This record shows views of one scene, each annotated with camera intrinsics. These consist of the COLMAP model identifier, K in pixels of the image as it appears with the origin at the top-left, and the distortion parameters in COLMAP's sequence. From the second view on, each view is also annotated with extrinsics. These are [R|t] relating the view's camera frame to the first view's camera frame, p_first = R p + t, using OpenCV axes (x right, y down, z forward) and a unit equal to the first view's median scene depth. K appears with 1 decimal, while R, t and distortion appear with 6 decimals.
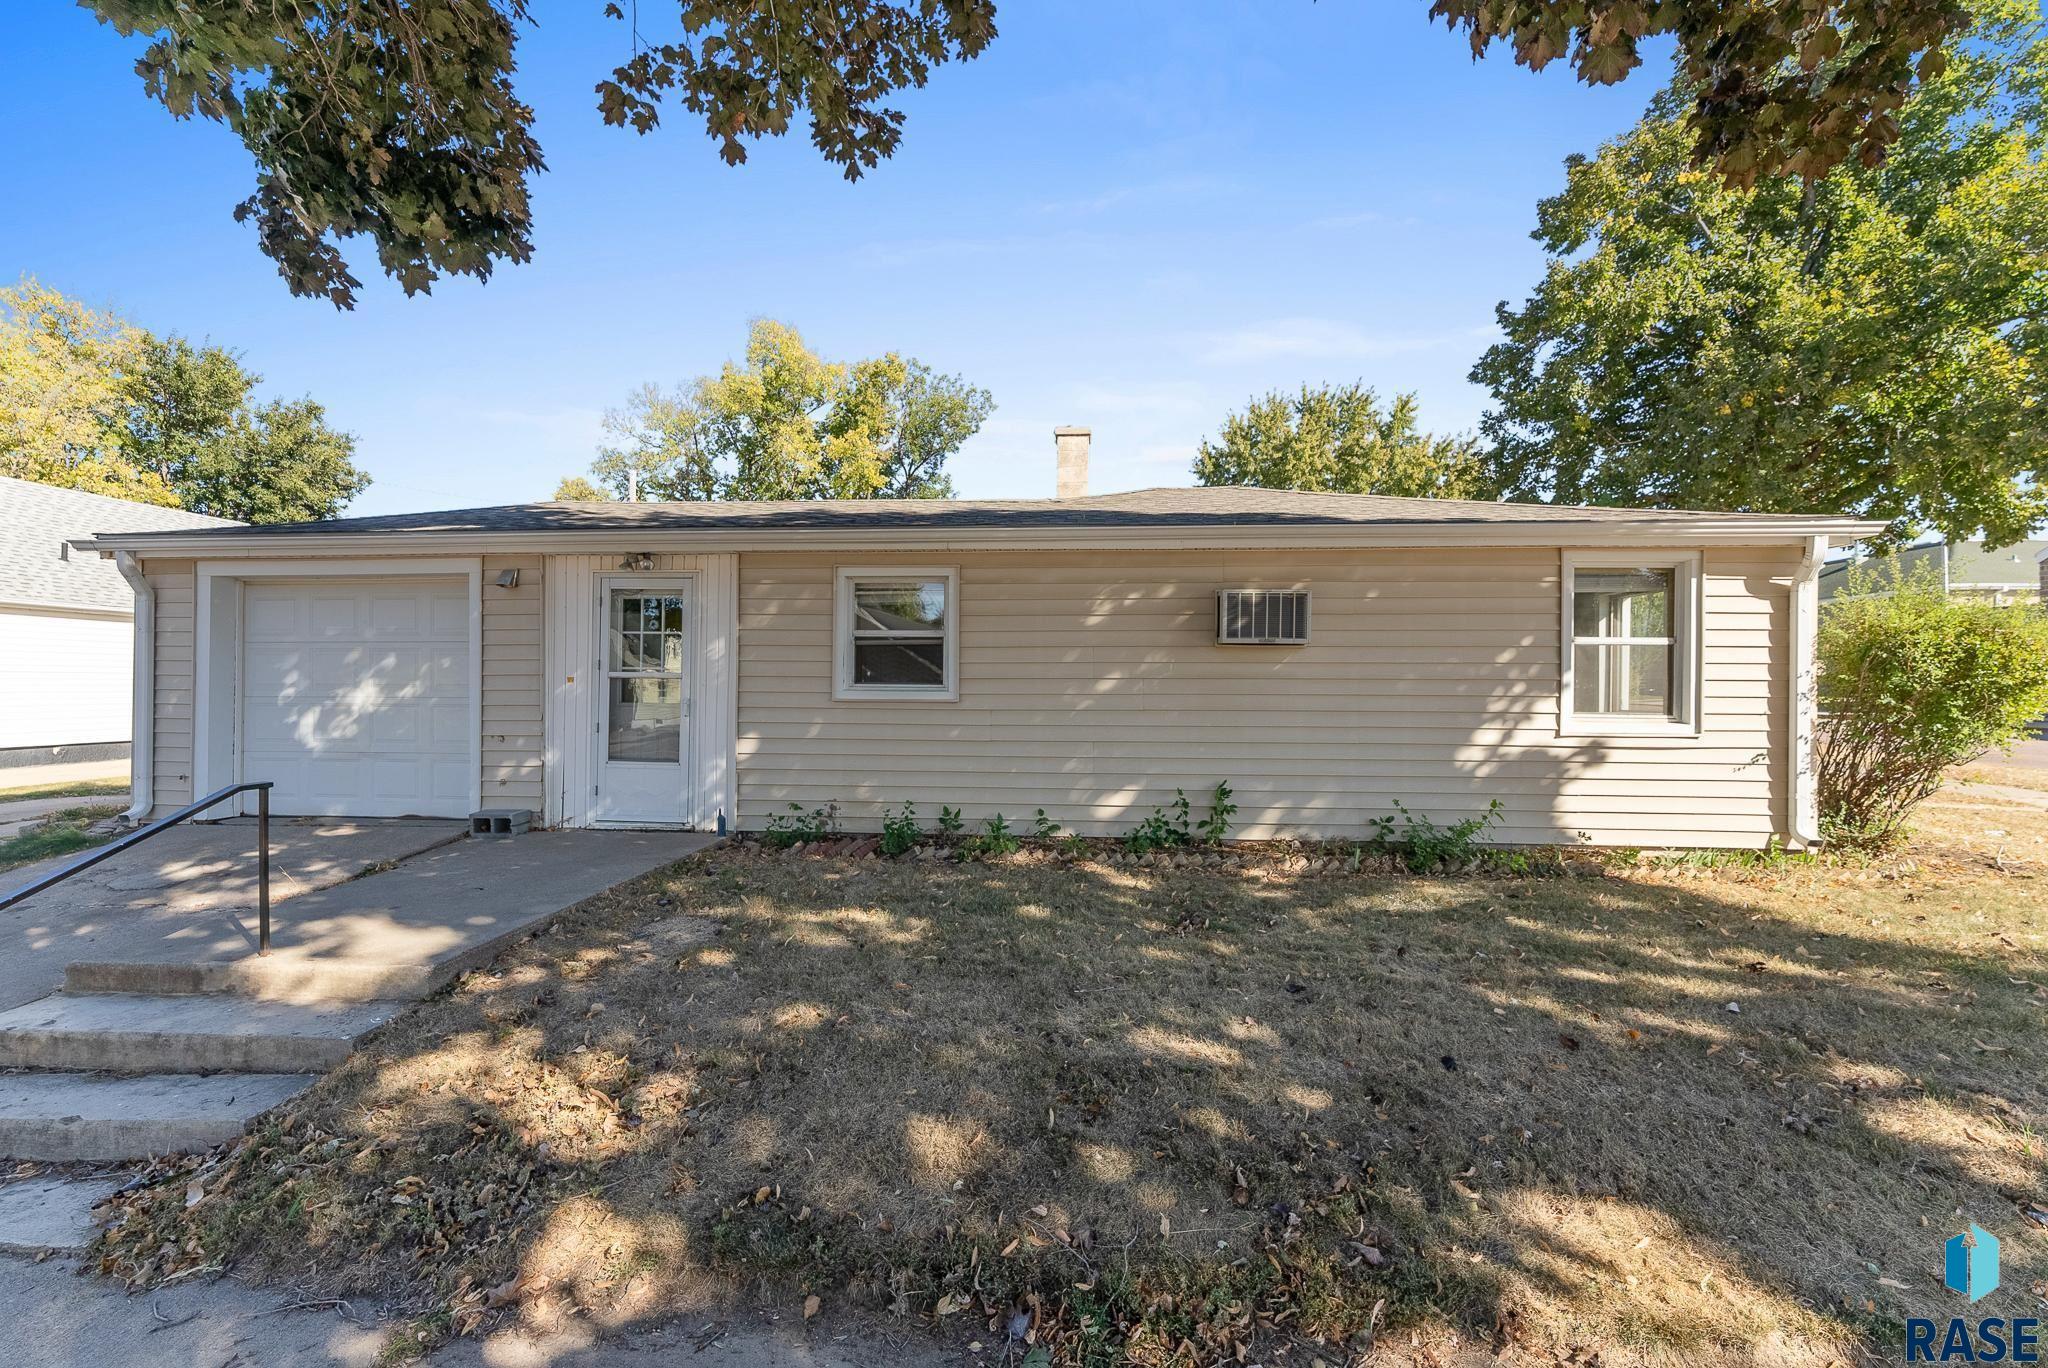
lens RADIAL K [[863.9, 0, 1016.1], [0, 863.9, 679.2], [0, 0, 1]] dist [0.004491, -0.000806]
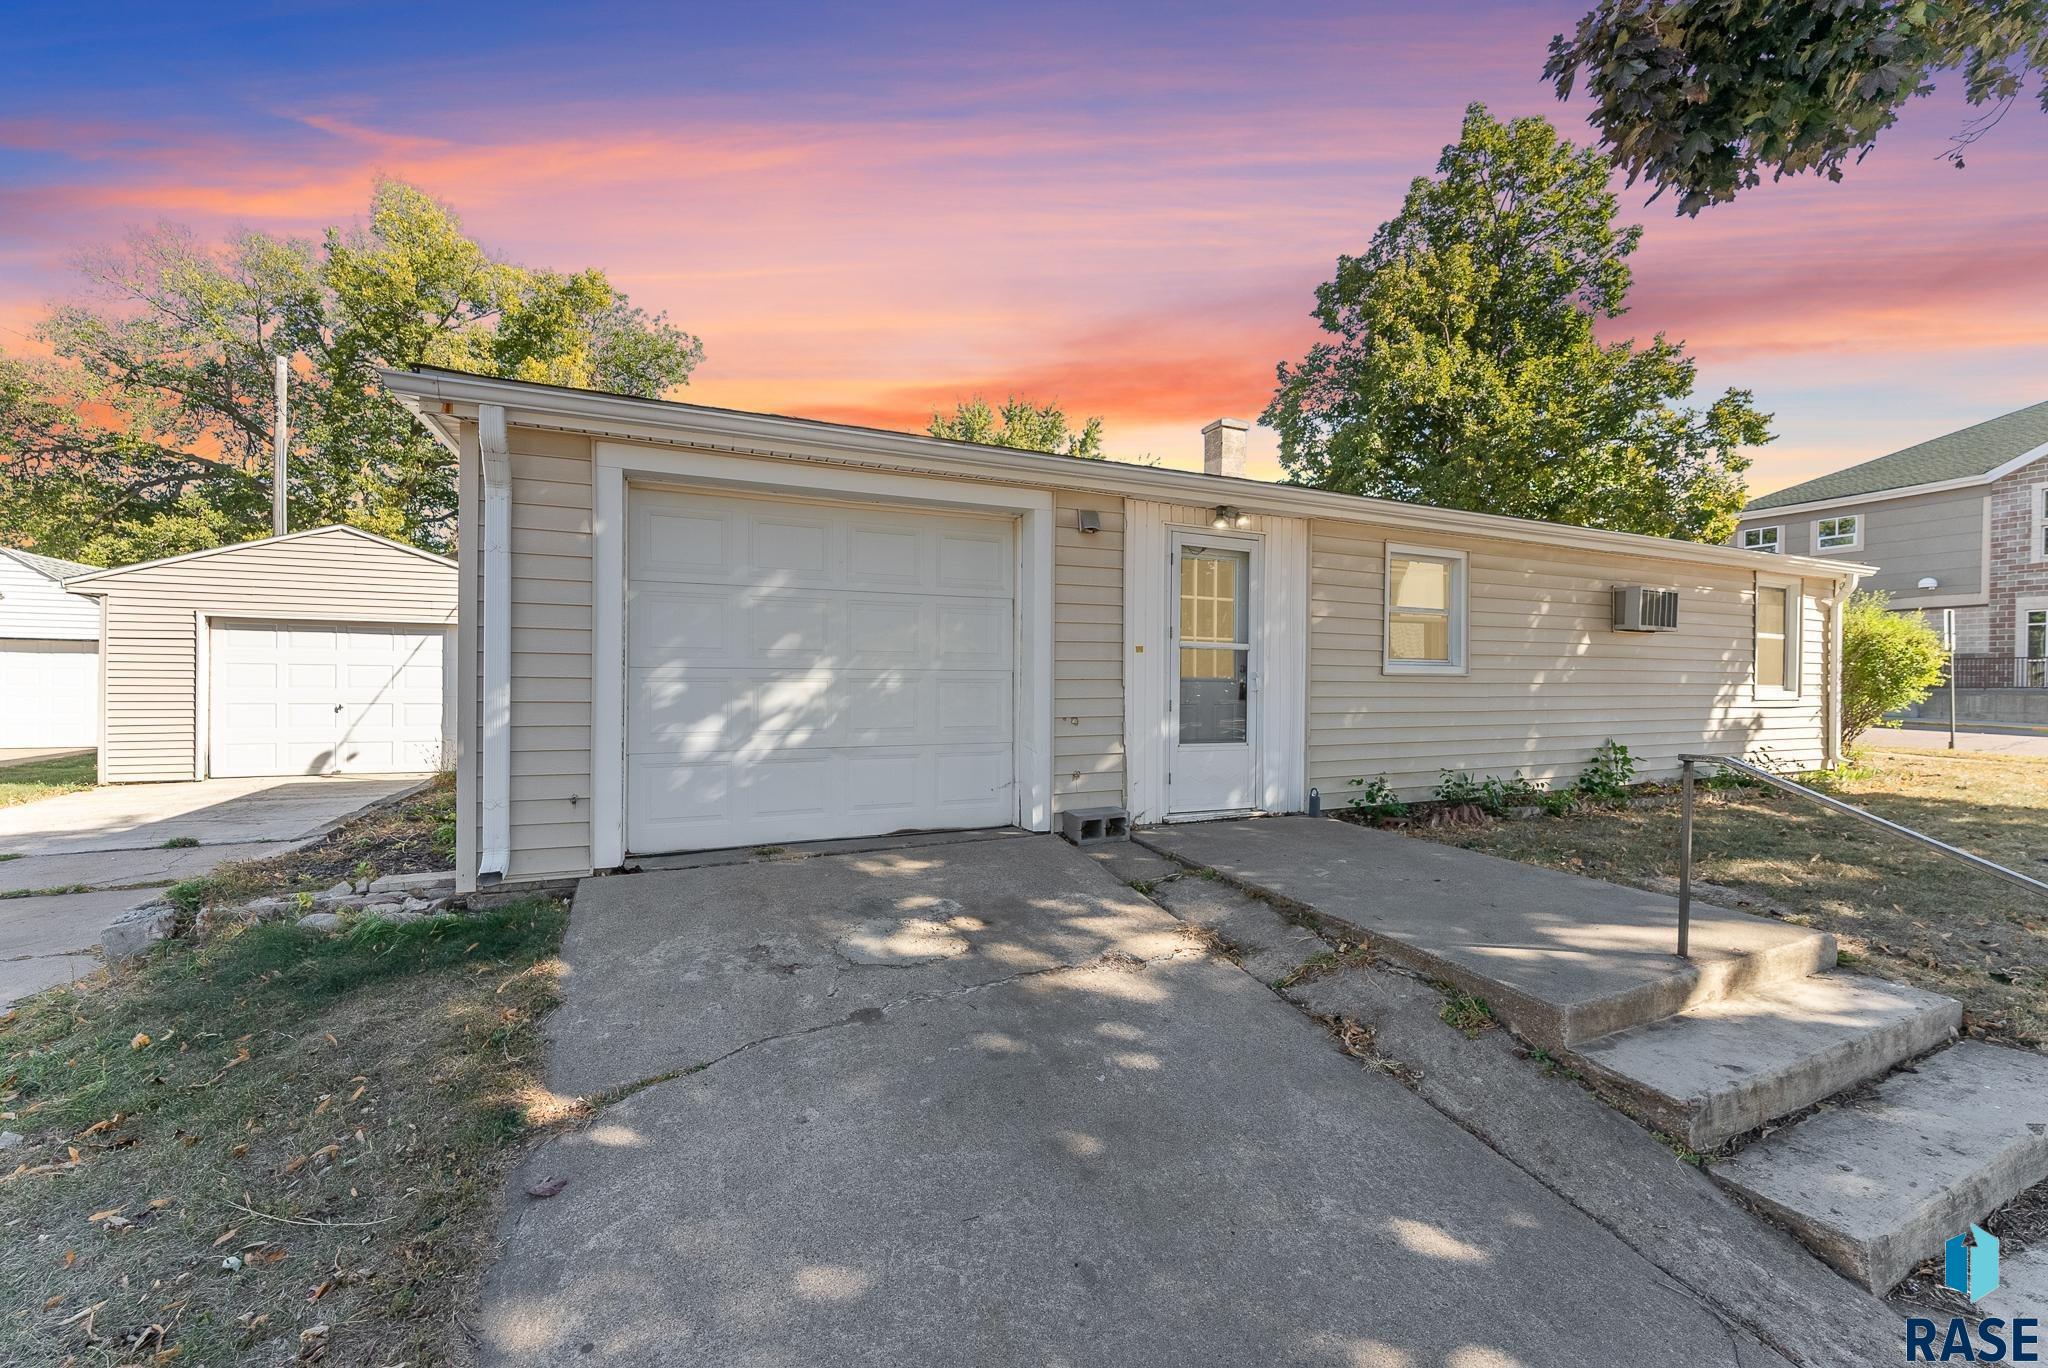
lens RADIAL K [[863.9, 0, 1019.0], [0, 863.9, 690.1], [0, 0, 1]] dist [0.004491, -0.000806]
pose [[0.859250, -0.004832, 0.511532, -1.045597], [-0.006808, 0.999759, 0.020879, 0.023025], [-0.511510, -0.021423, 0.859010, 0.339030]]
